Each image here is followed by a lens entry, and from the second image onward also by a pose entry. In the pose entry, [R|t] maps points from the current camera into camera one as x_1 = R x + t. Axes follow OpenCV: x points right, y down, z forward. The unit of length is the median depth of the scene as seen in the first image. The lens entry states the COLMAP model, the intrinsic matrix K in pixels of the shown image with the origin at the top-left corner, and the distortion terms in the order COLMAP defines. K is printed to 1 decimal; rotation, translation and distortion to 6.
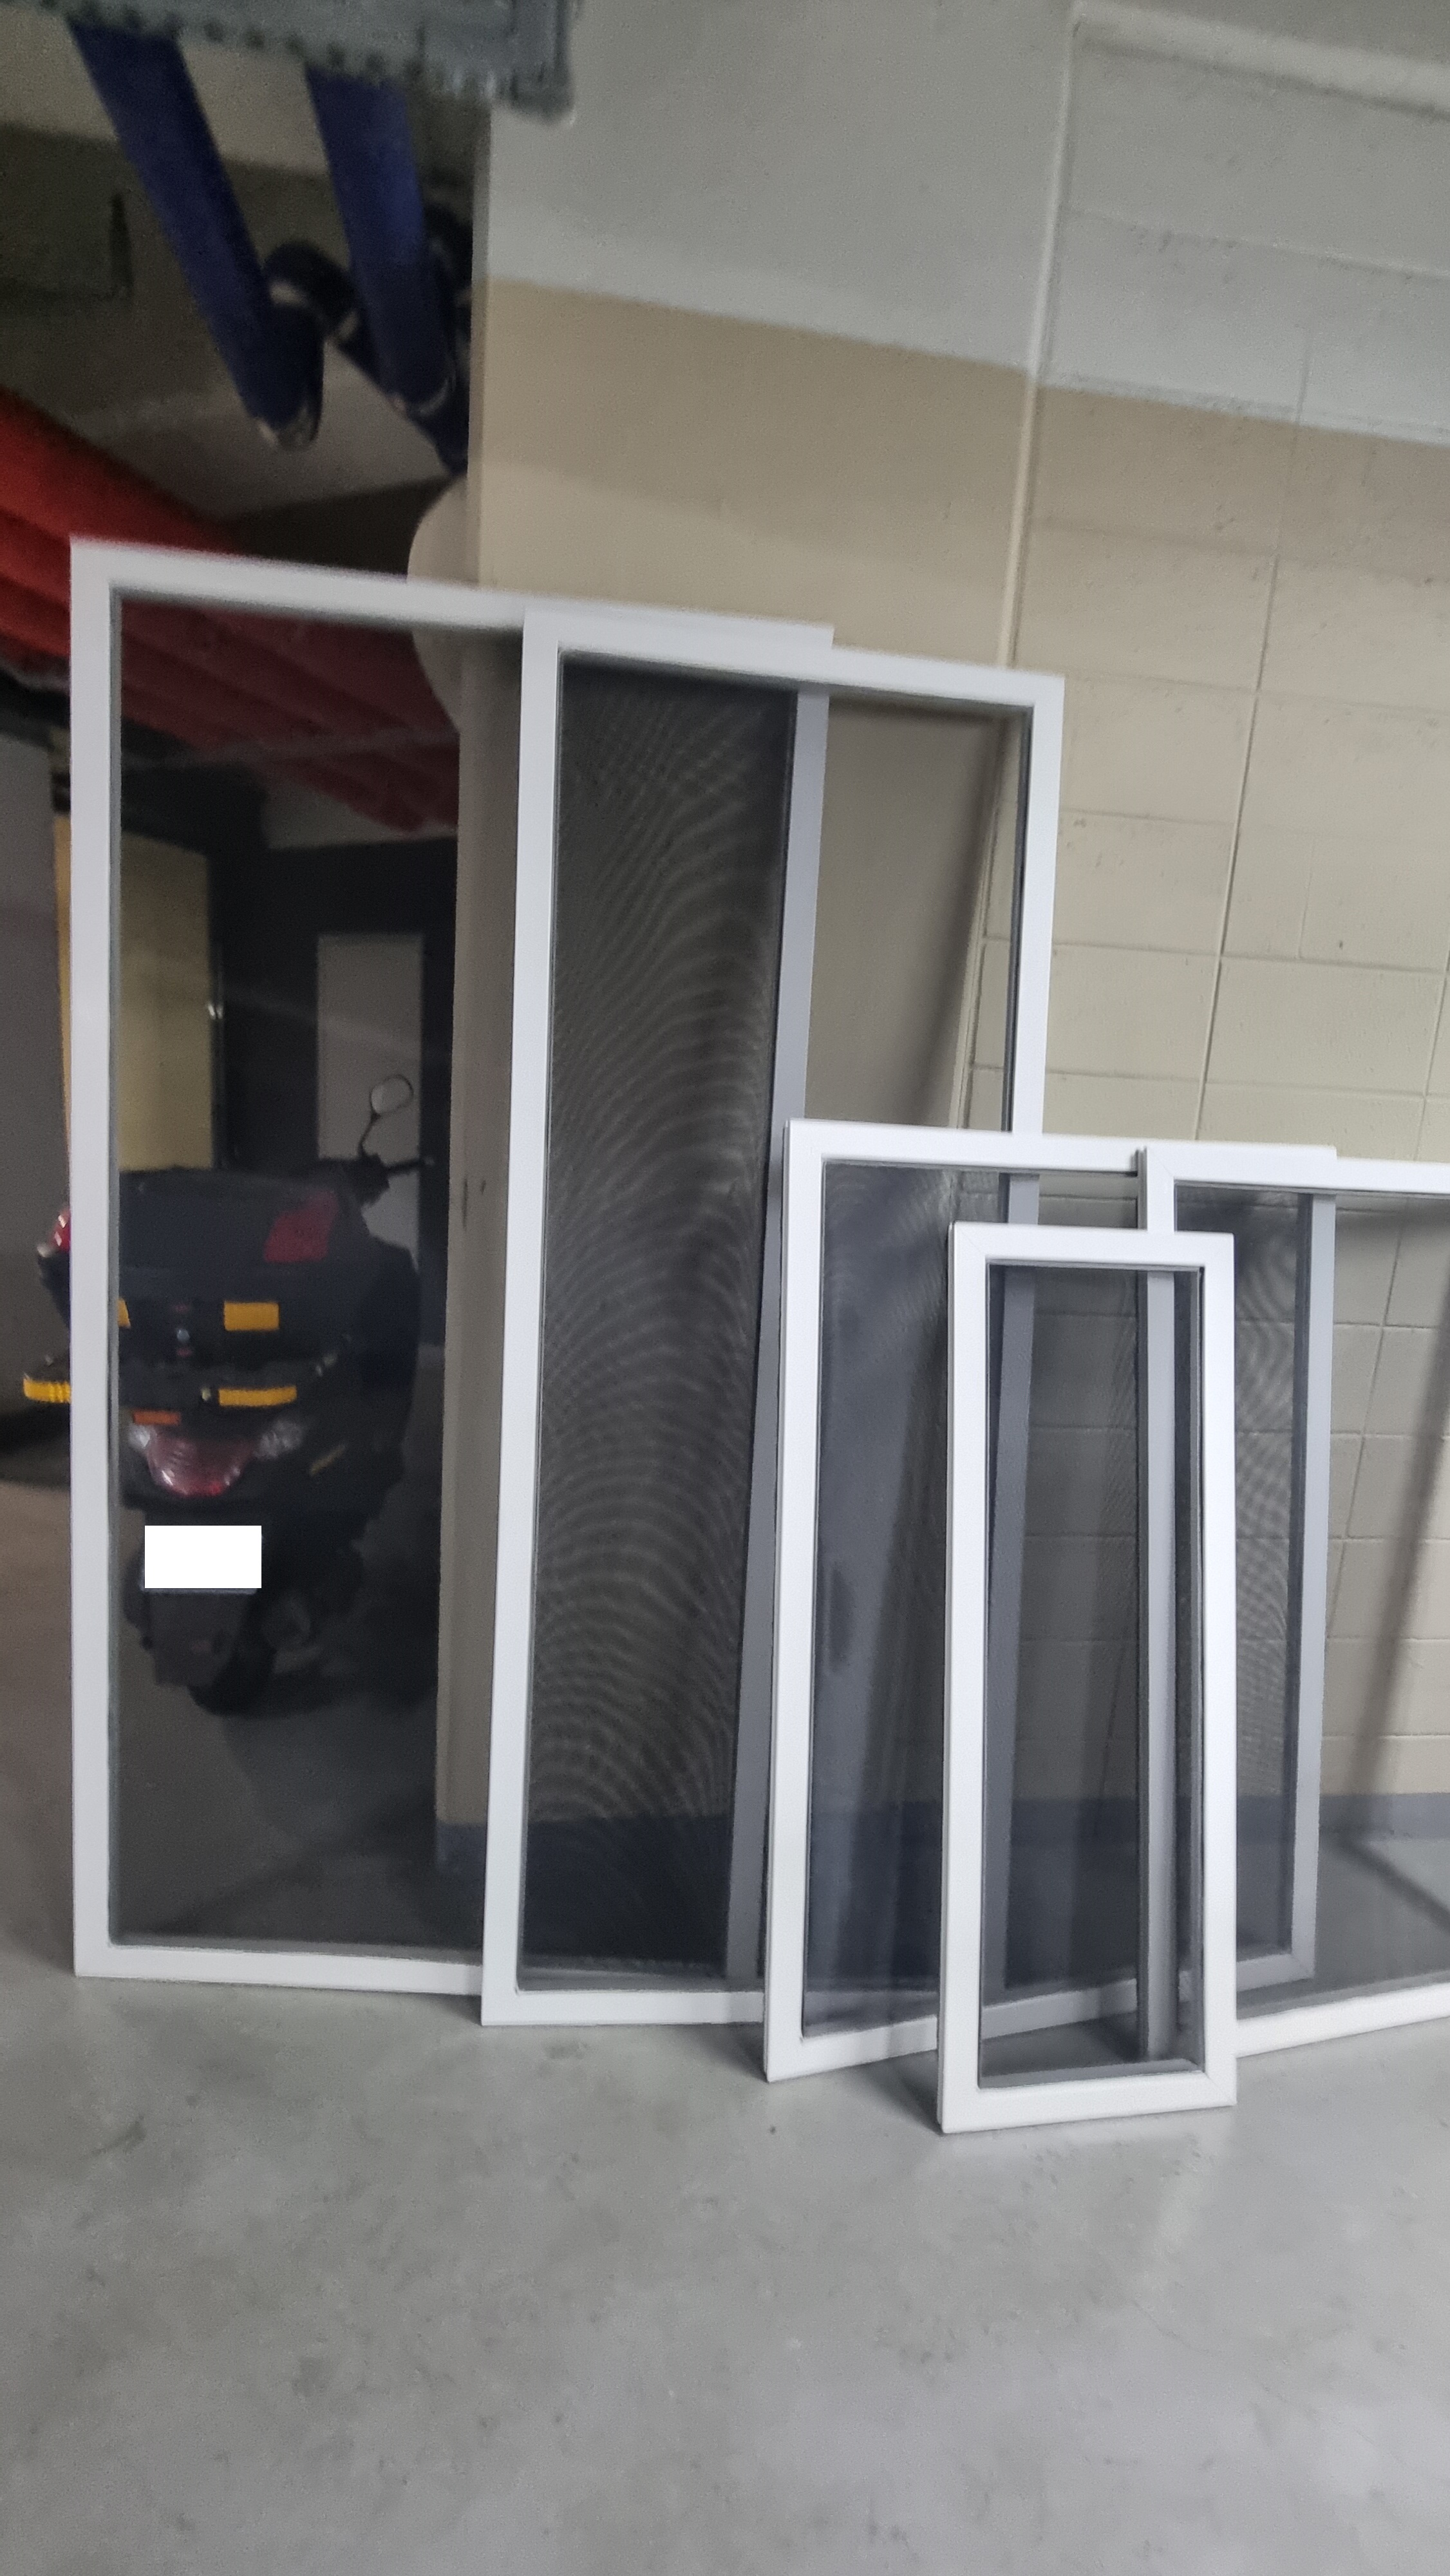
lens RADIAL K [[965.4, 0, 718.8], [0, 965.4, 1286.1], [0, 0, 1]] dist [-0.000858, -0.000047]
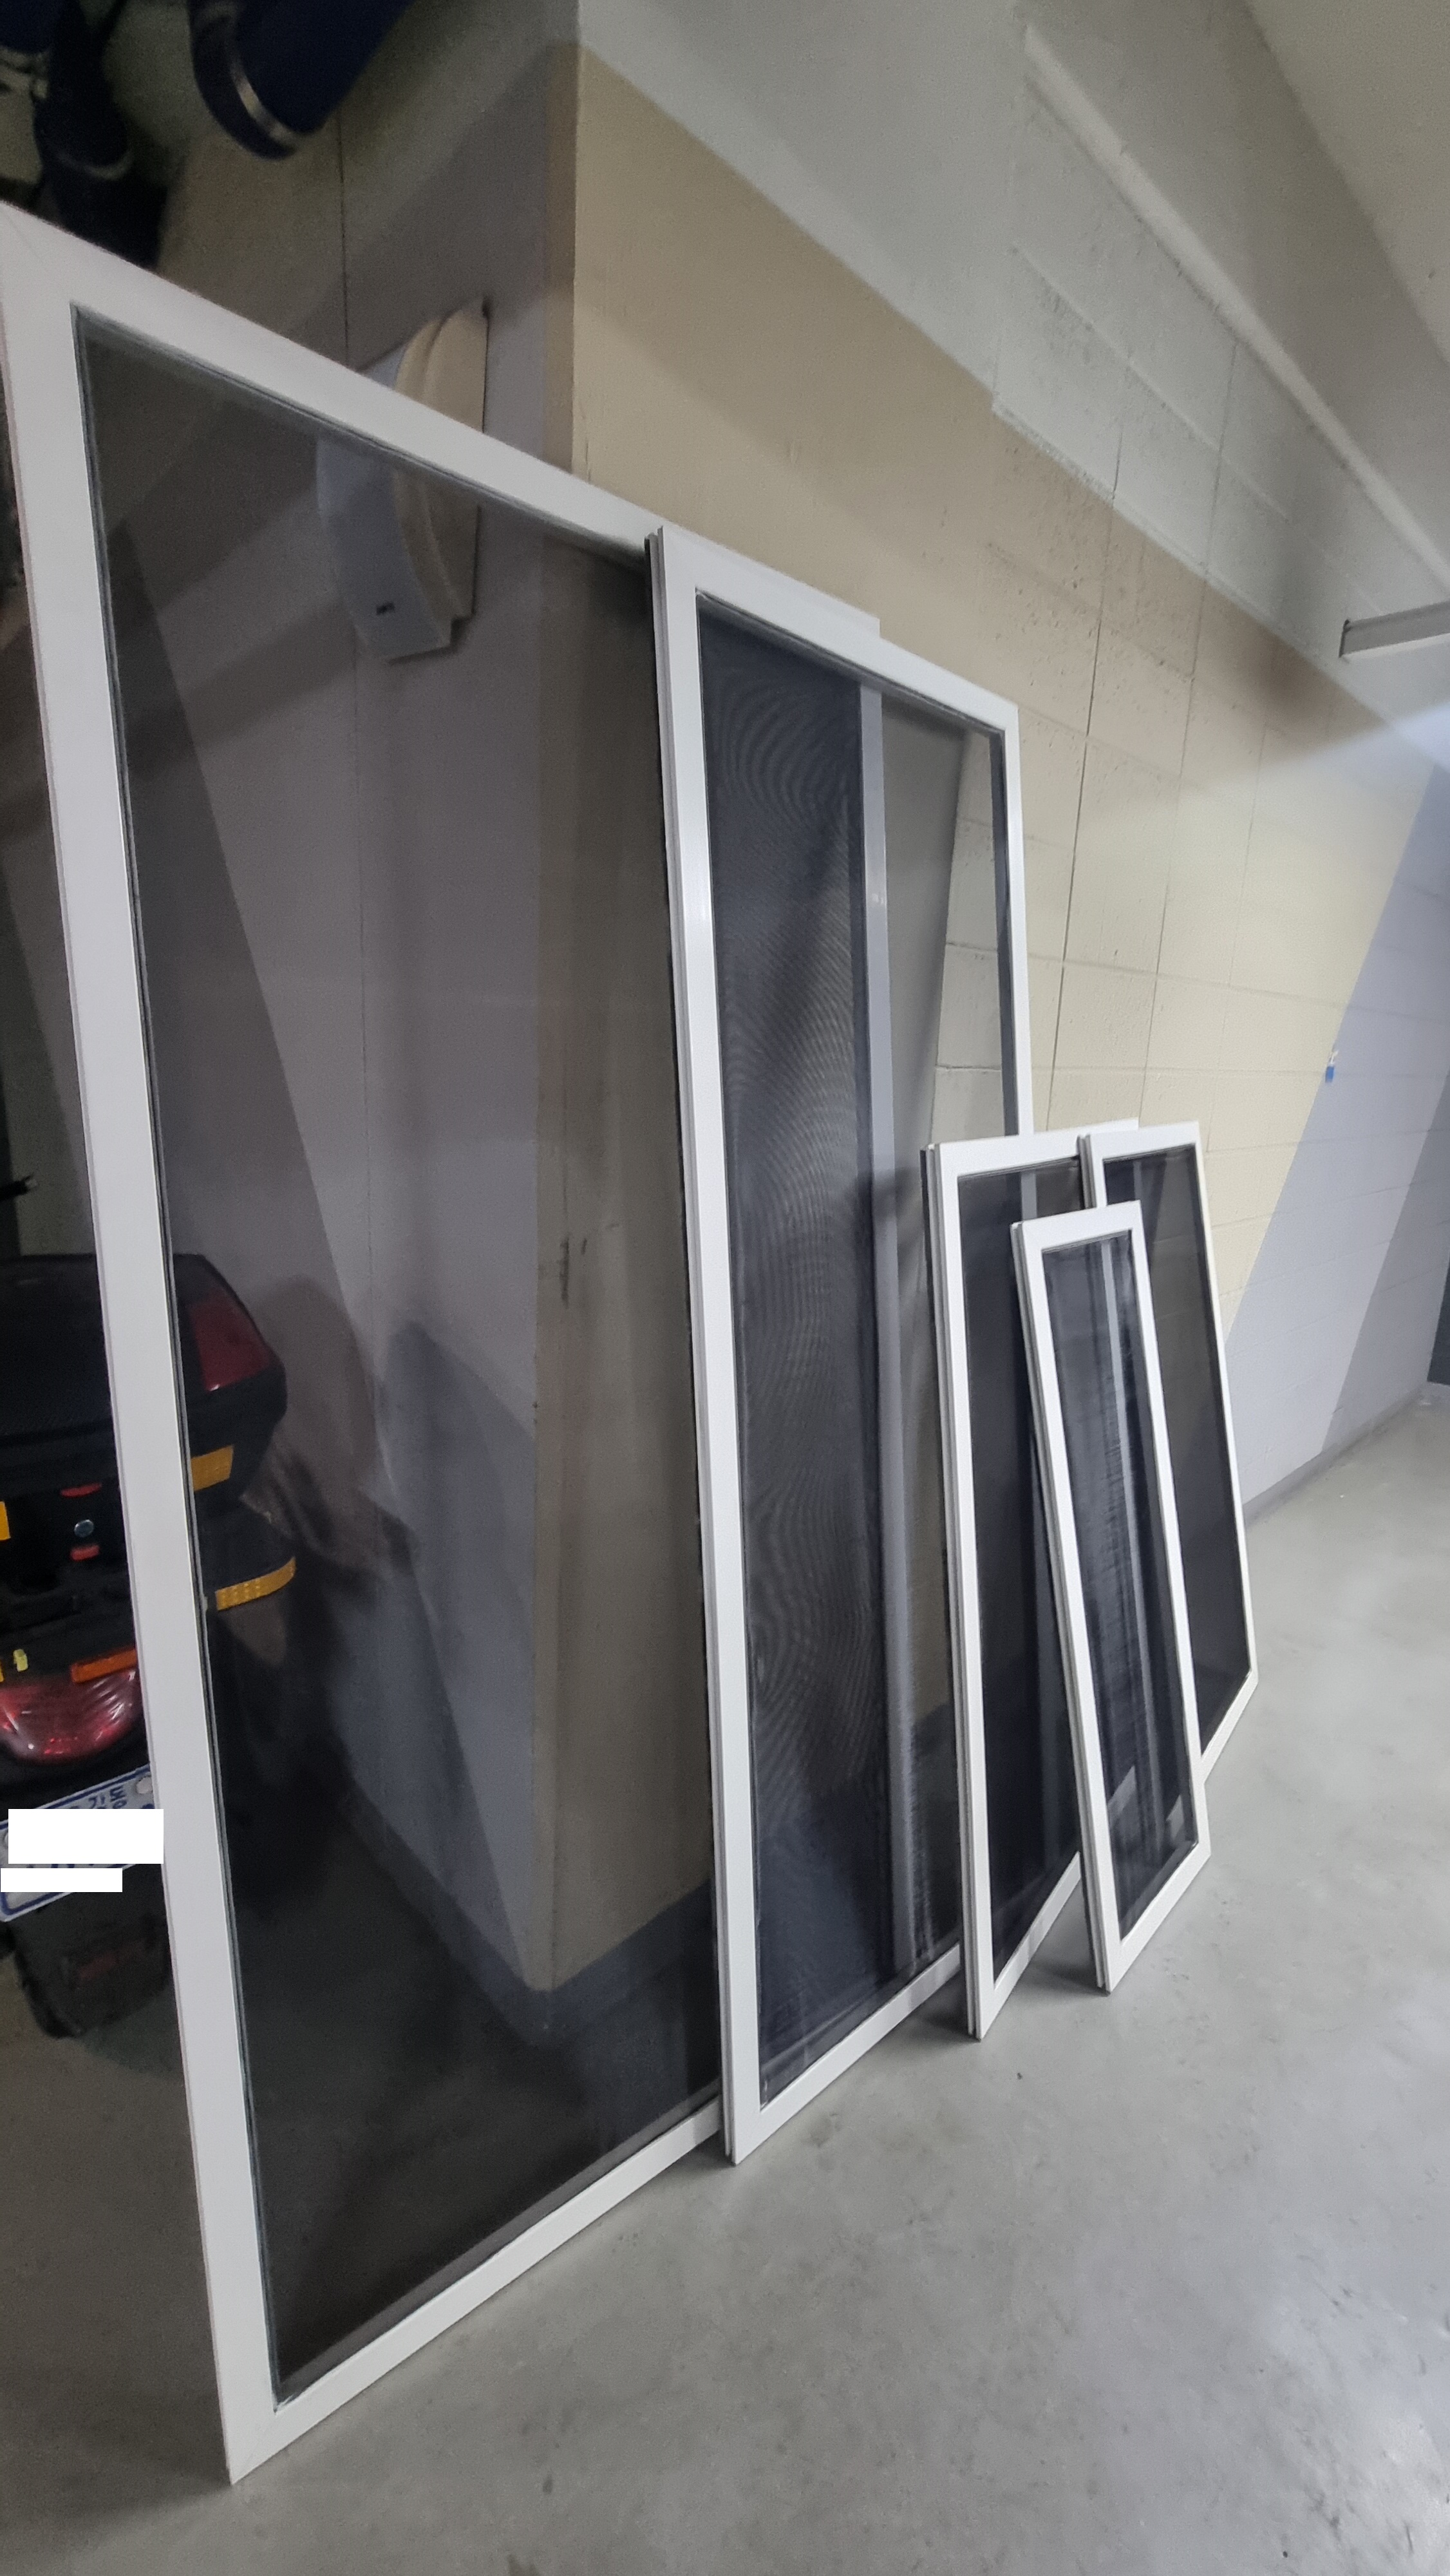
lens RADIAL K [[965.4, 0, 721.8], [0, 965.4, 1287.0], [0, 0, 1]] dist [-0.000858, -0.000047]
pose [[0.832352, -0.160510, 0.530496, -0.613879], [0.123999, 0.986815, 0.104022, -0.146644], [-0.540198, -0.020802, 0.841281, 0.264823]]
